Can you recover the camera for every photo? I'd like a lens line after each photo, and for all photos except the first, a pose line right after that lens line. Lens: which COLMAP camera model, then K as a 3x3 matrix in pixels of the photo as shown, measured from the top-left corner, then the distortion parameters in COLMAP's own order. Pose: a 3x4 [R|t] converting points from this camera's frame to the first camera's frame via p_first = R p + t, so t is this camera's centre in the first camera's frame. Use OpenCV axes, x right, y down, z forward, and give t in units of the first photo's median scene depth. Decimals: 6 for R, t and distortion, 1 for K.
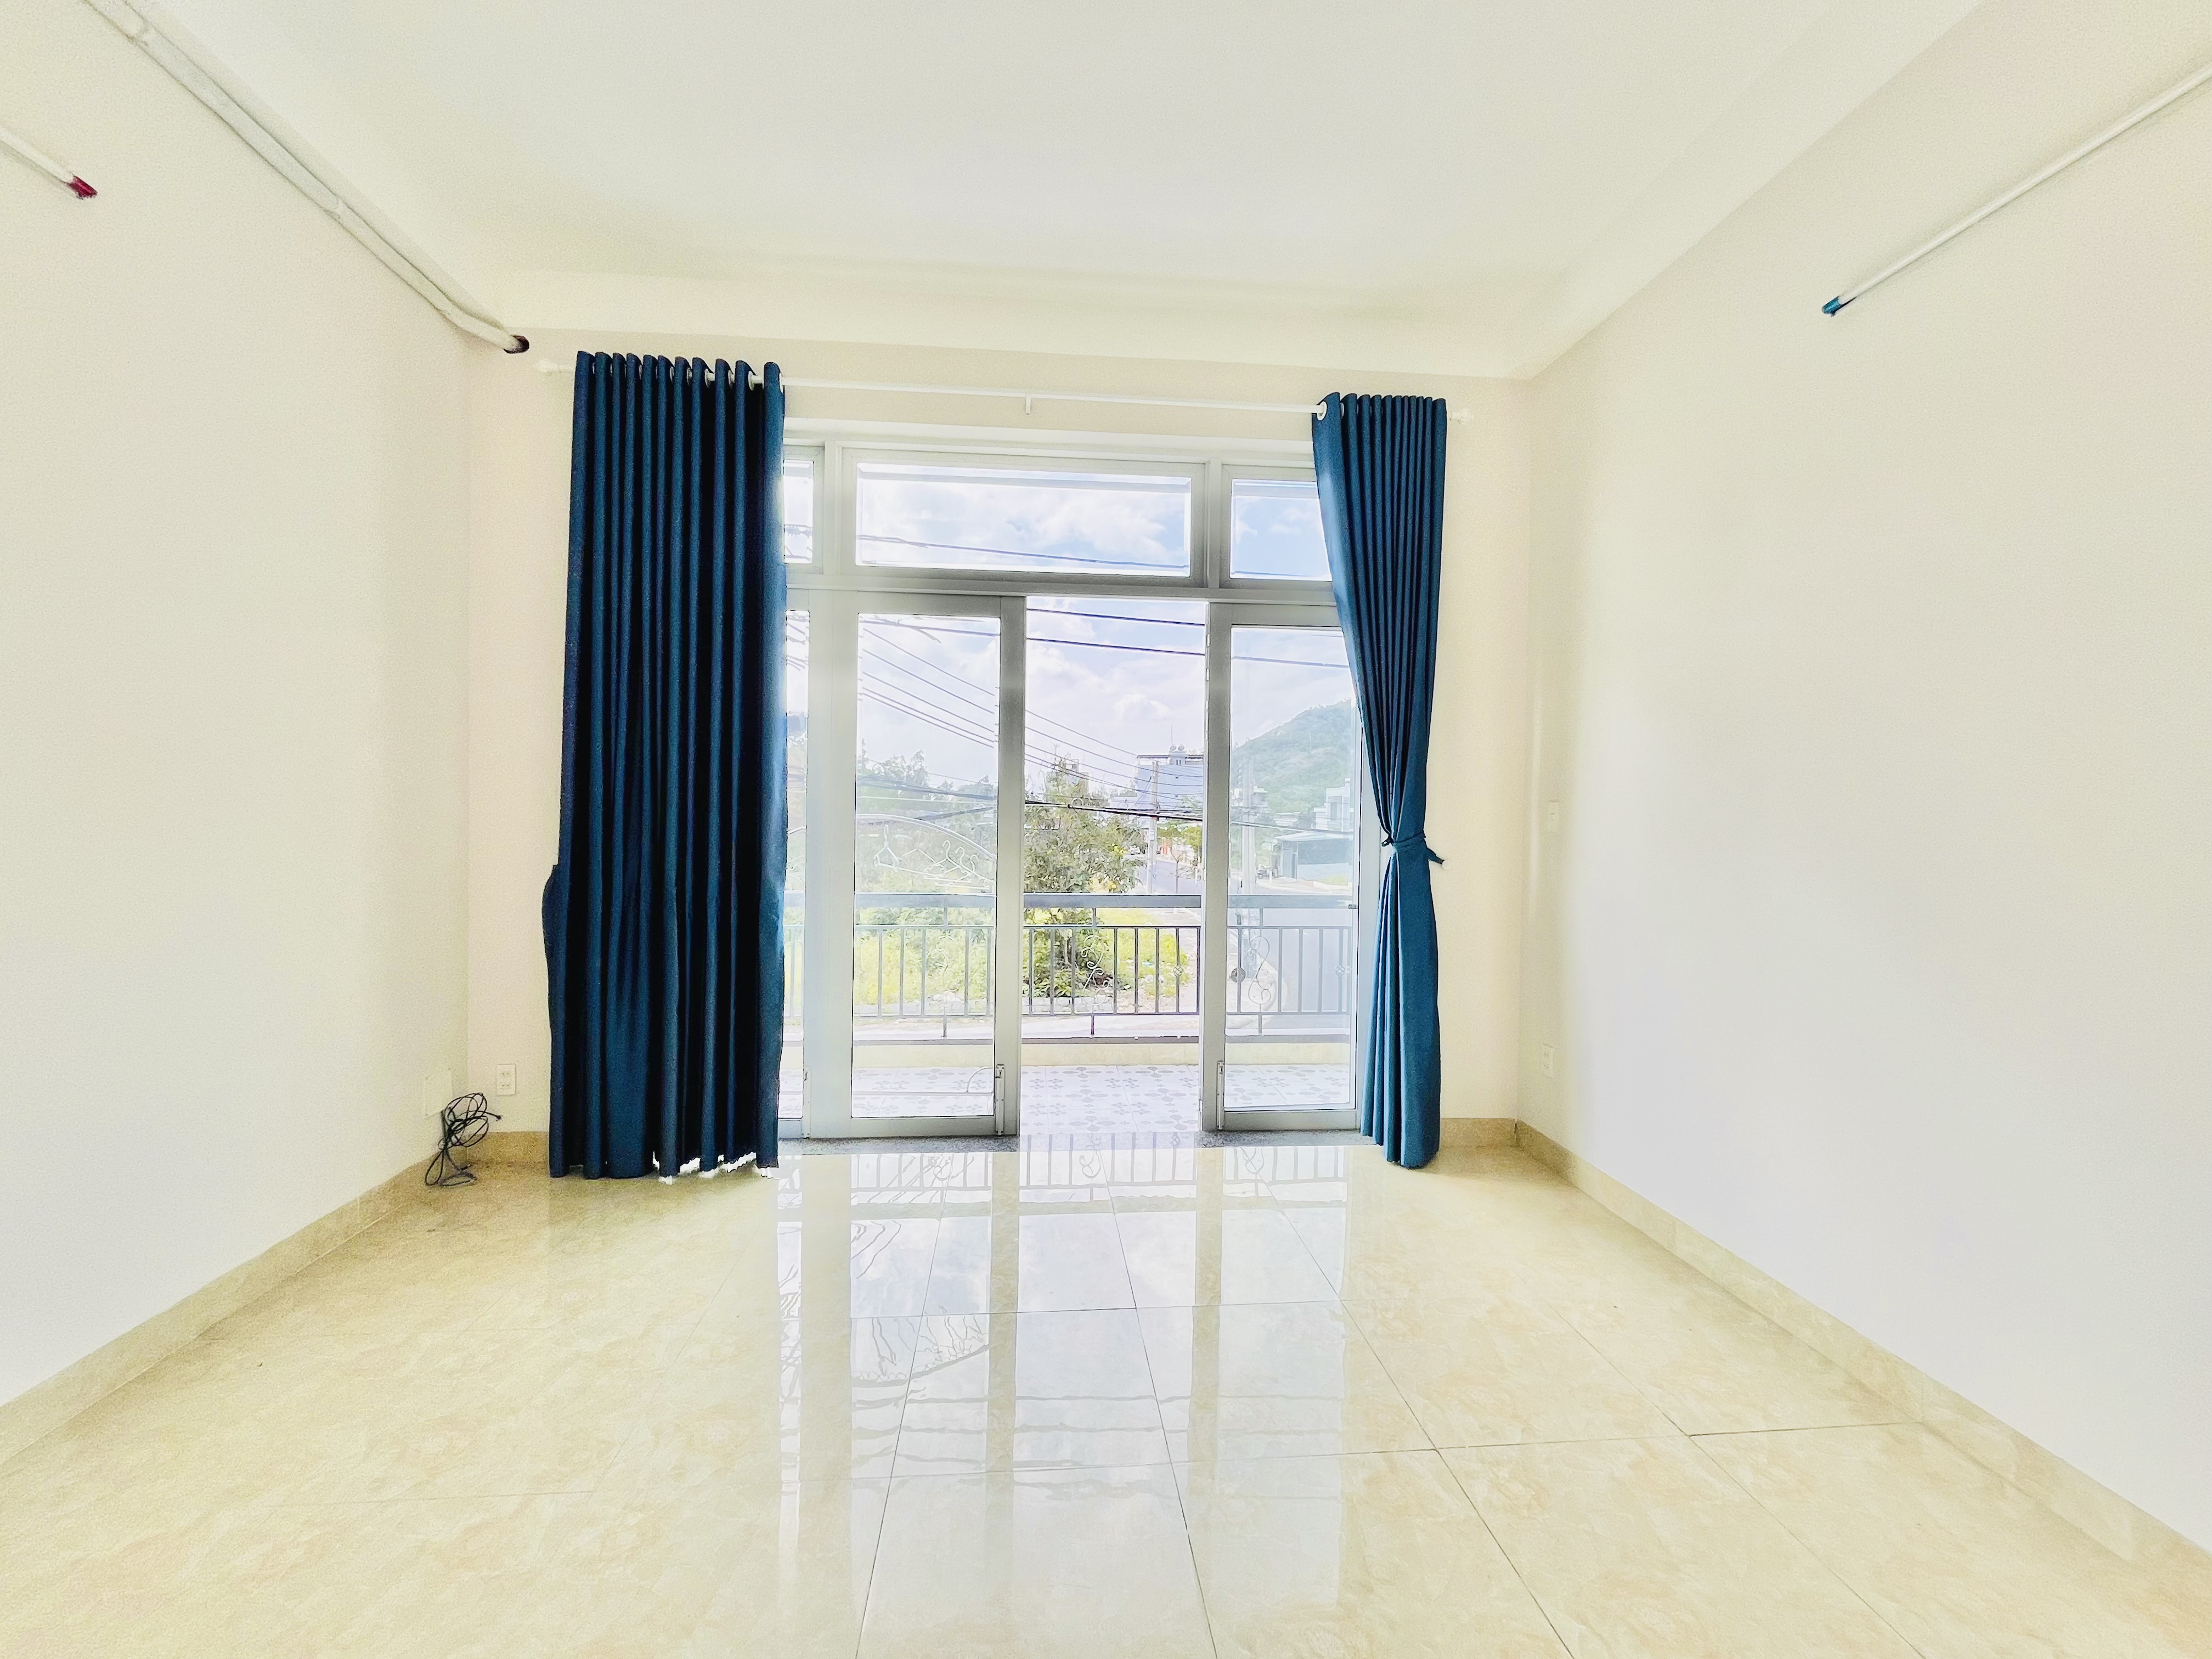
lens RADIAL K [[880.1, 0, 1093.4], [0, 880.1, 823.8], [0, 0, 1]] dist [0.007382, -0.001330]
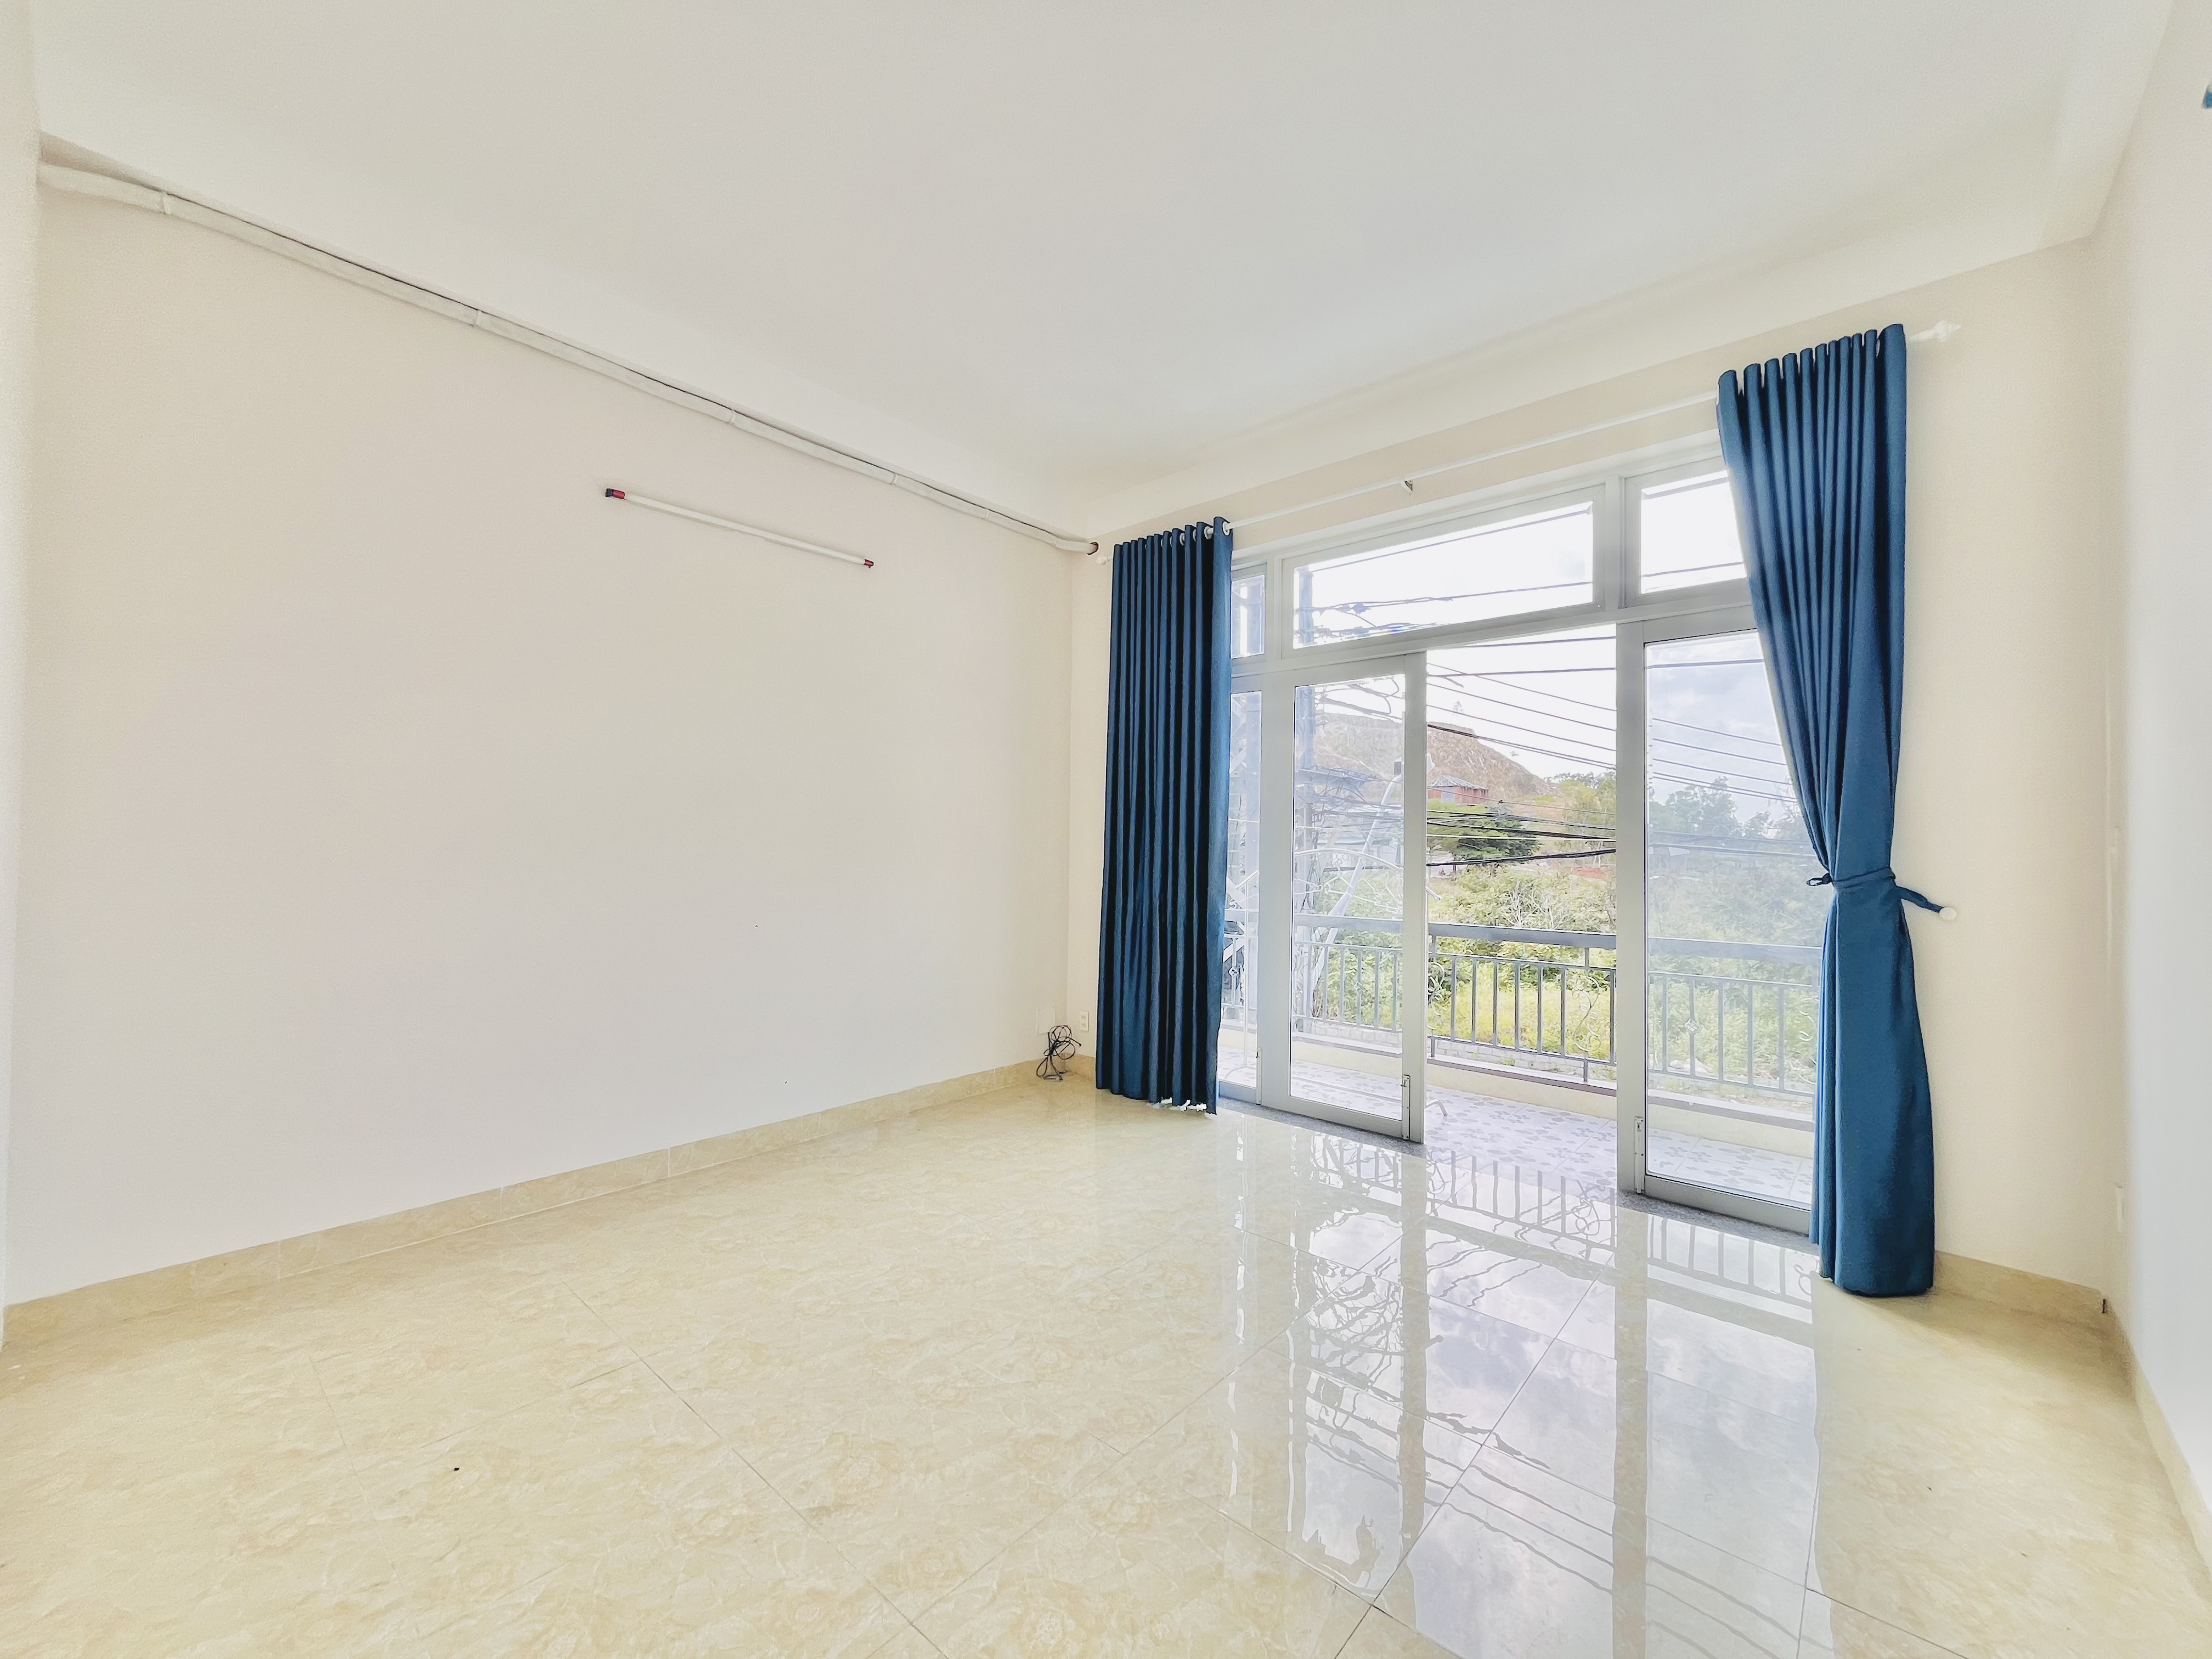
lens RADIAL K [[880.1, 0, 1103.2], [0, 880.1, 835.2], [0, 0, 1]] dist [0.007382, -0.001330]
pose [[0.689892, -0.011252, -0.723825, 0.453412], [-0.000047, 0.999878, -0.015588, -0.013639], [0.723912, 0.010788, 0.689808, -0.046179]]
